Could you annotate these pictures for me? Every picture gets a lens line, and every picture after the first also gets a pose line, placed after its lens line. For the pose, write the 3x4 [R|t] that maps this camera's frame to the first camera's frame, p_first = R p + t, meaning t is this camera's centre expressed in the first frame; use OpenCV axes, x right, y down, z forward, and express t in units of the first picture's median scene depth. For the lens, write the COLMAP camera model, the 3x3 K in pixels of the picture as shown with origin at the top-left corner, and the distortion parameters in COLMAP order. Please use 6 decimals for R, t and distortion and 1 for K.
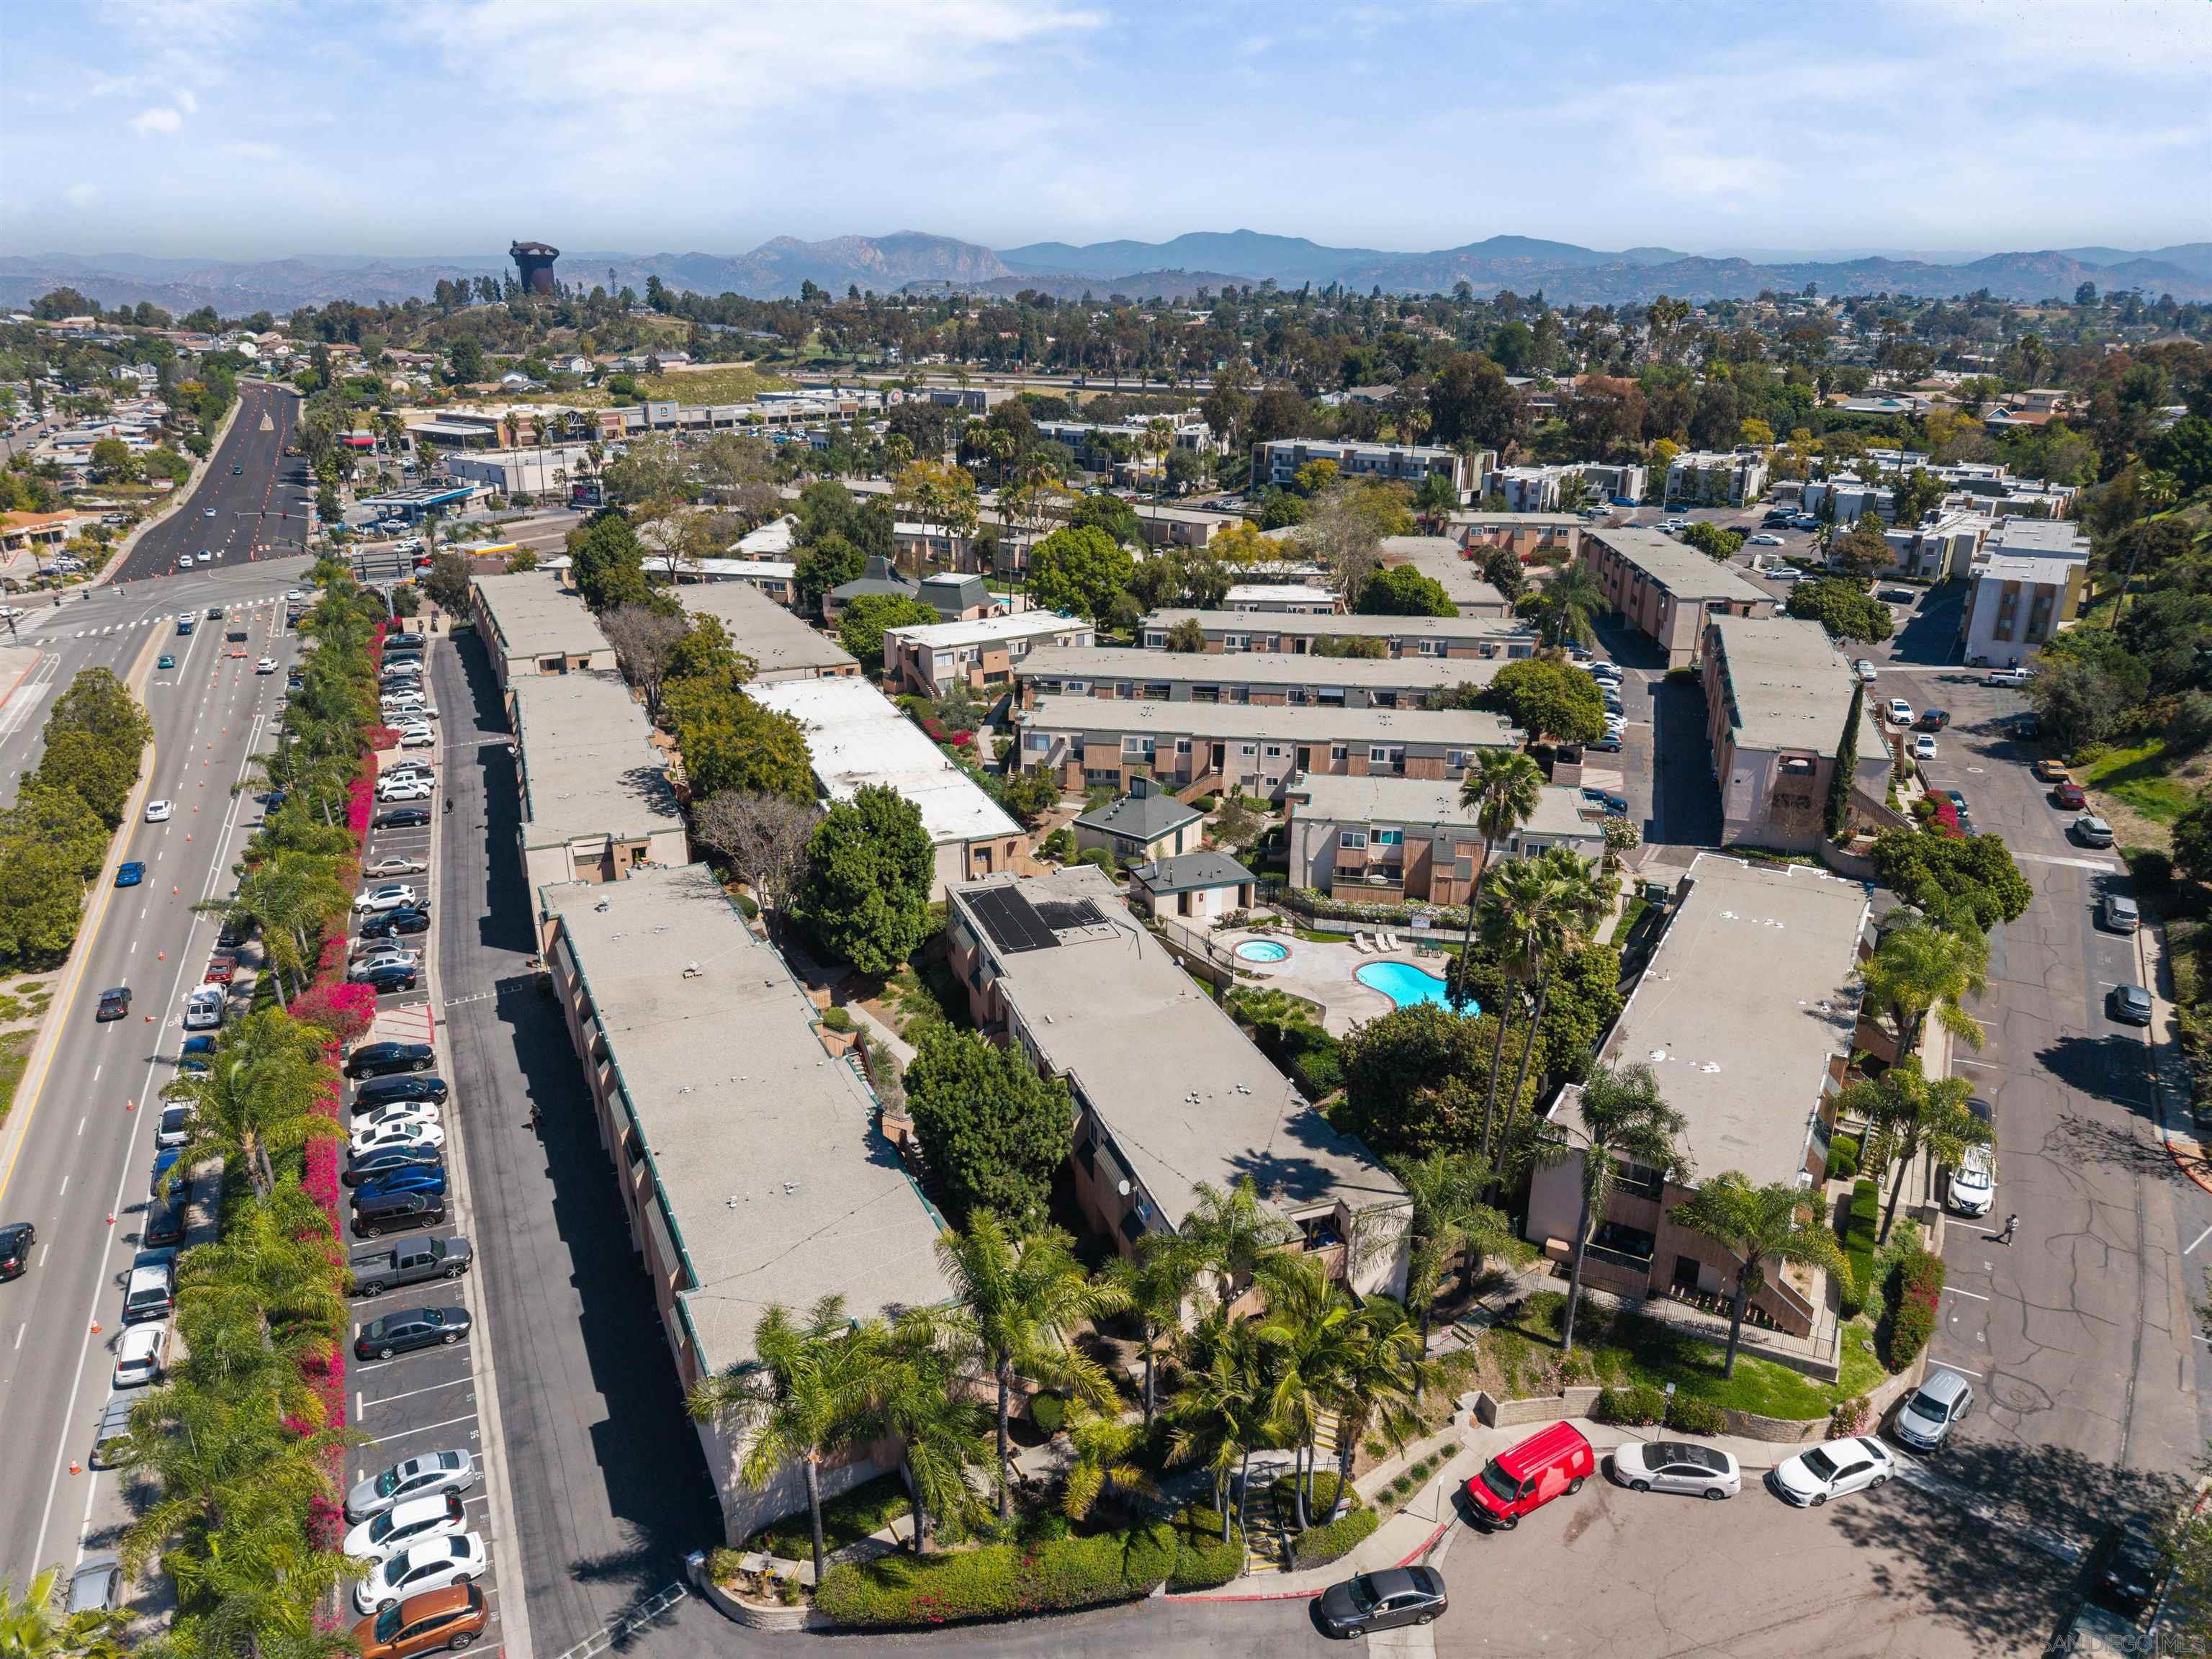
lens RADIAL K [[1530.7, 0, 1079.2], [0, 1530.7, 830.6], [0, 0, 1]] dist [0.004782, -0.002639]
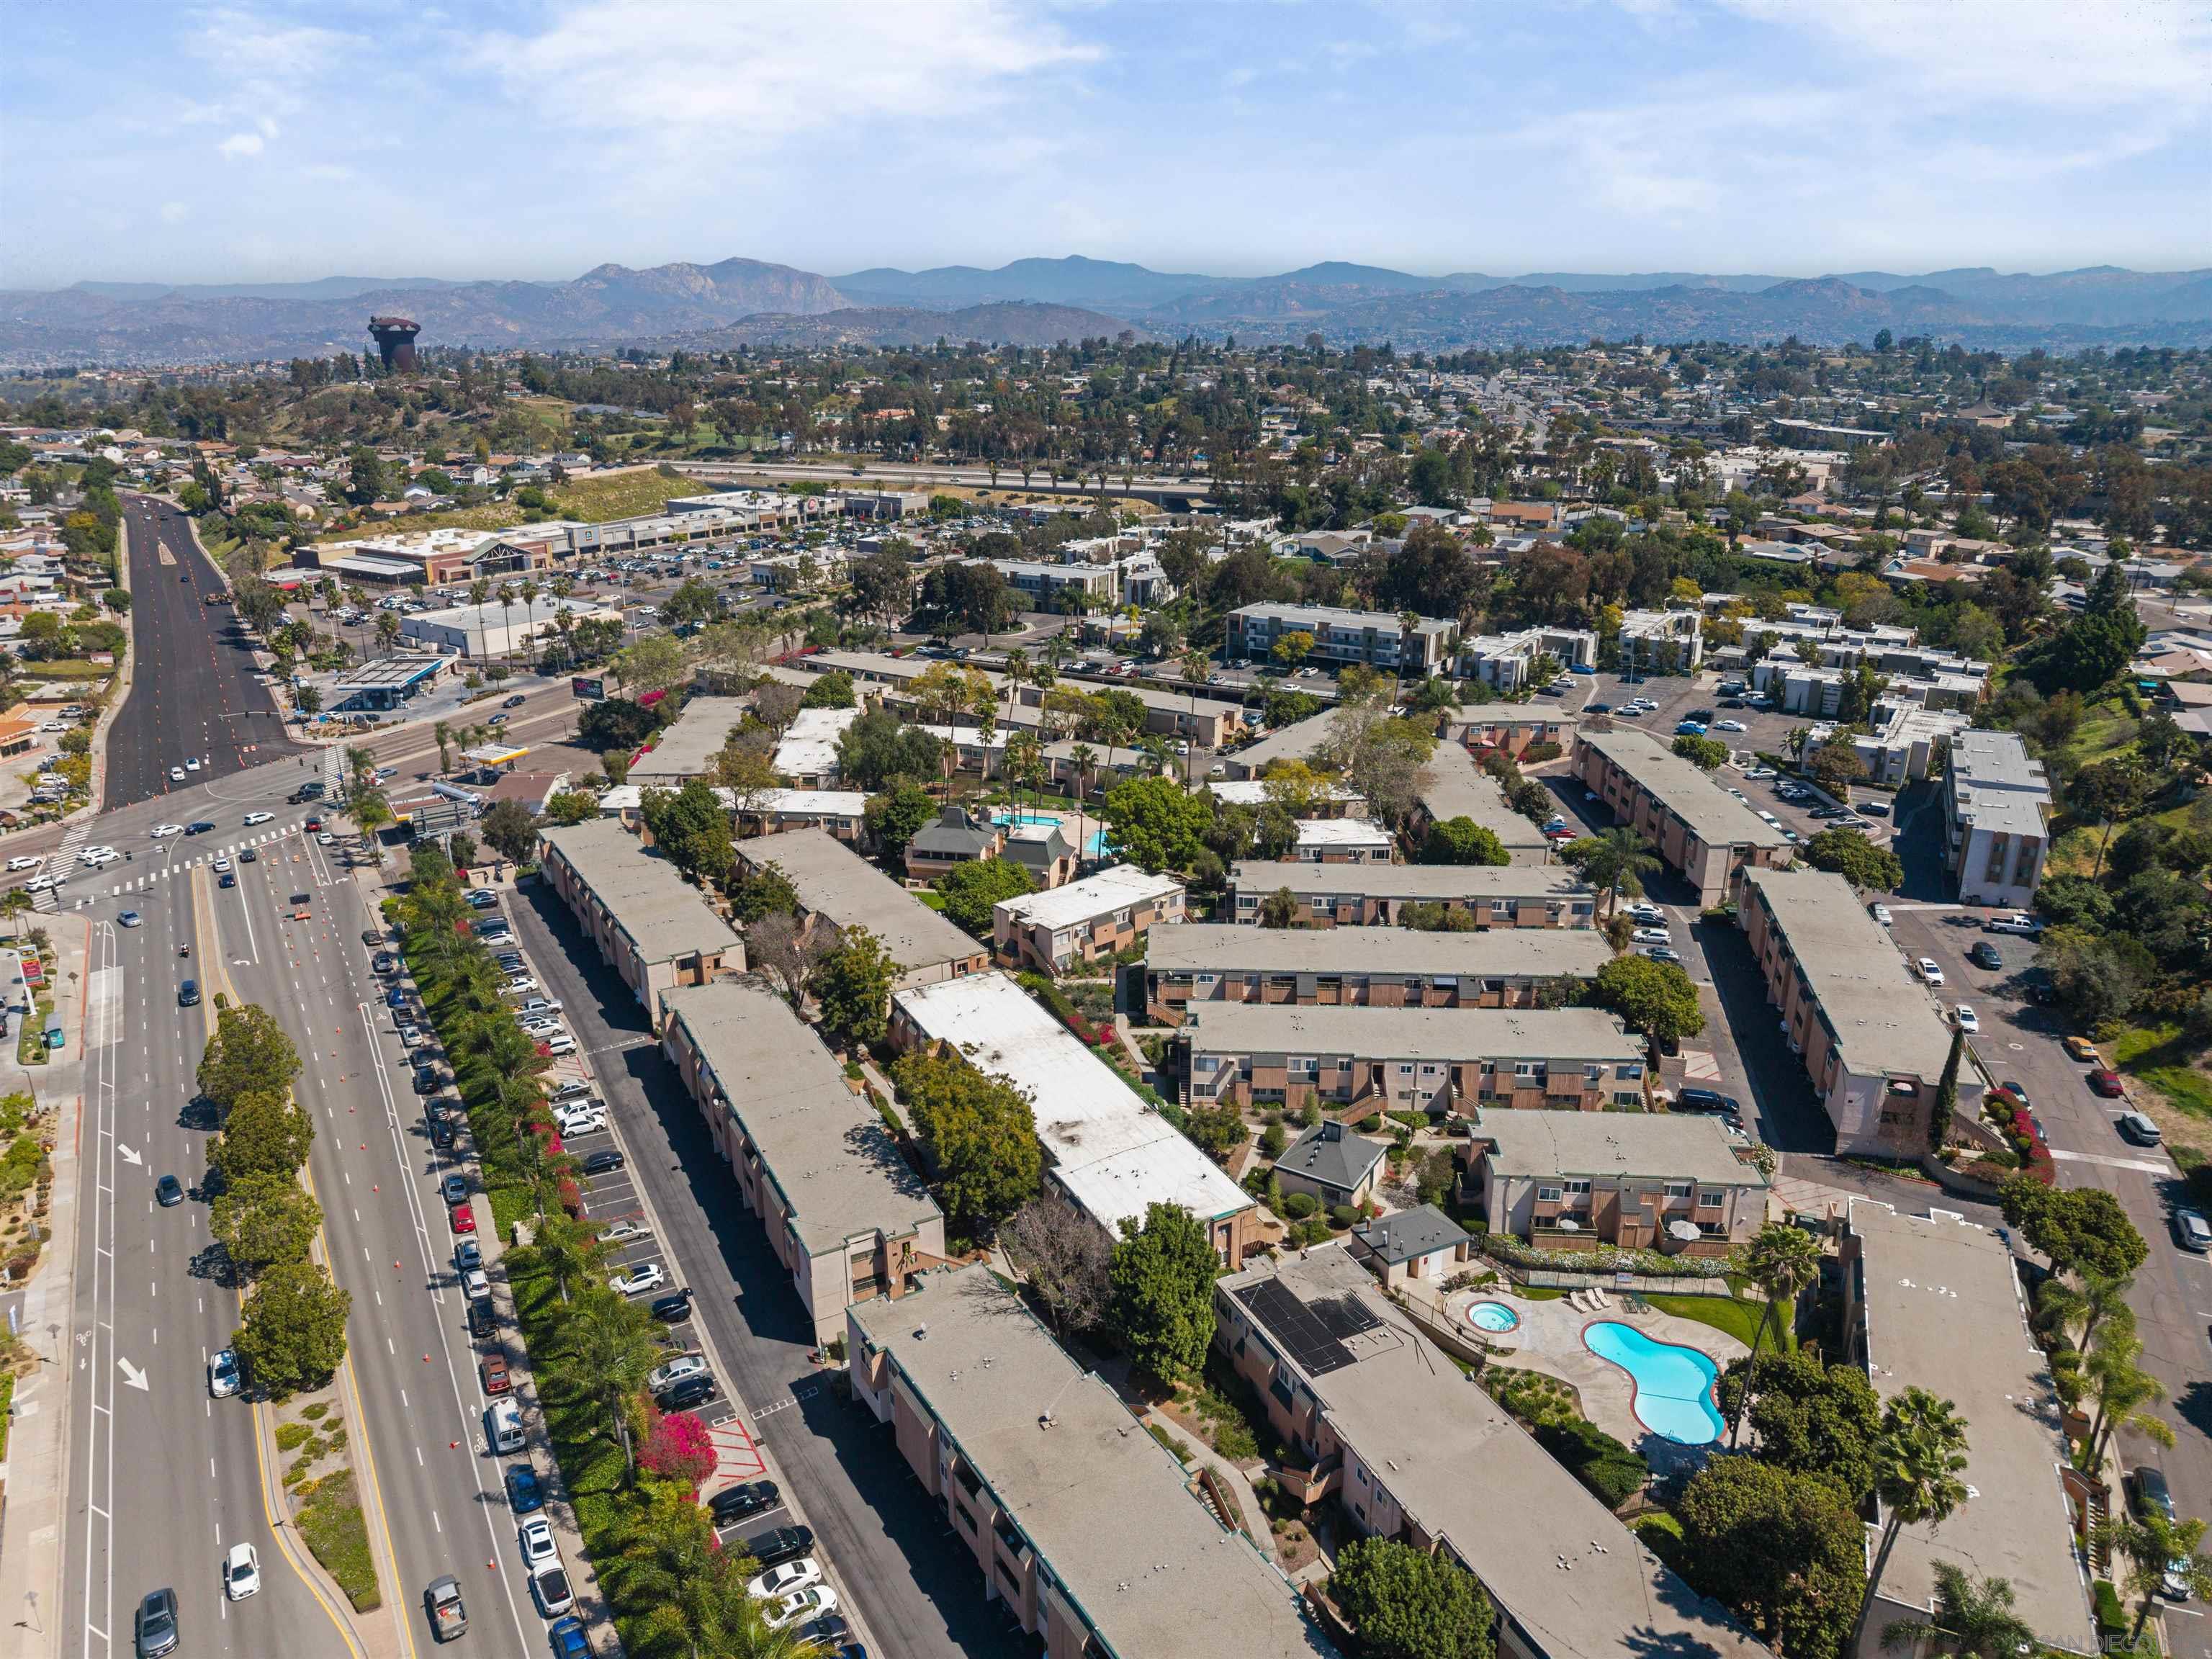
lens RADIAL K [[1530.7, 0, 1079.2], [0, 1530.7, 830.6], [0, 0, 1]] dist [0.004782, -0.002639]
pose [[0.994018, -0.042472, 0.100617, -0.171326], [0.043156, 0.999058, -0.004627, -0.174206], [-0.100325, 0.008942, 0.994914, -0.057451]]
